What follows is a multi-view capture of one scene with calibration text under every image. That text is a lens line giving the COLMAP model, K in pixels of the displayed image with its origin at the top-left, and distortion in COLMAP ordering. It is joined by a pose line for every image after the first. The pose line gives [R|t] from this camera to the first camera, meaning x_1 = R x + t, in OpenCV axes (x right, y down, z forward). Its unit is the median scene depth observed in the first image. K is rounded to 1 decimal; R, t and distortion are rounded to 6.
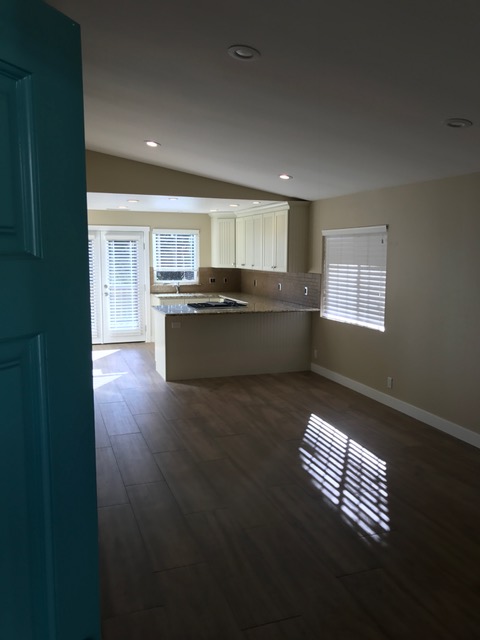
lens RADIAL K [[548.3, 0, 240.0], [0, 548.3, 320.0], [0, 0, 1]] dist [0.093804, -0.200689]
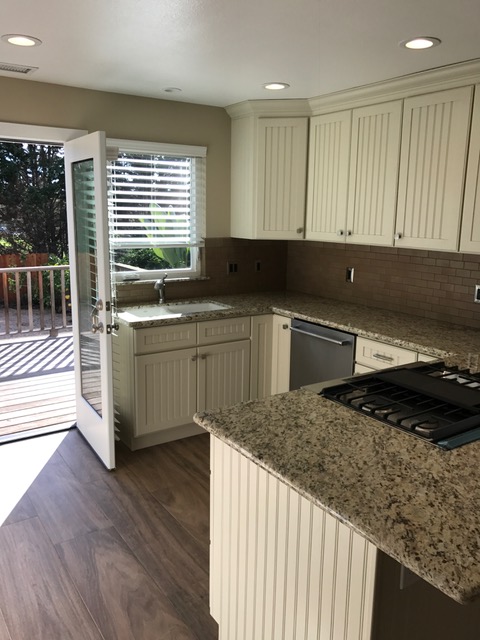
lens RADIAL K [[548.3, 0, 240.0], [0, 548.3, 320.0], [0, 0, 1]] dist [0.093804, -0.200689]
pose [[0.970301, -0.040481, 0.238488, -0.154311], [0.022562, 0.996745, 0.077392, -0.065387], [-0.240844, -0.069712, 0.968057, 0.581861]]
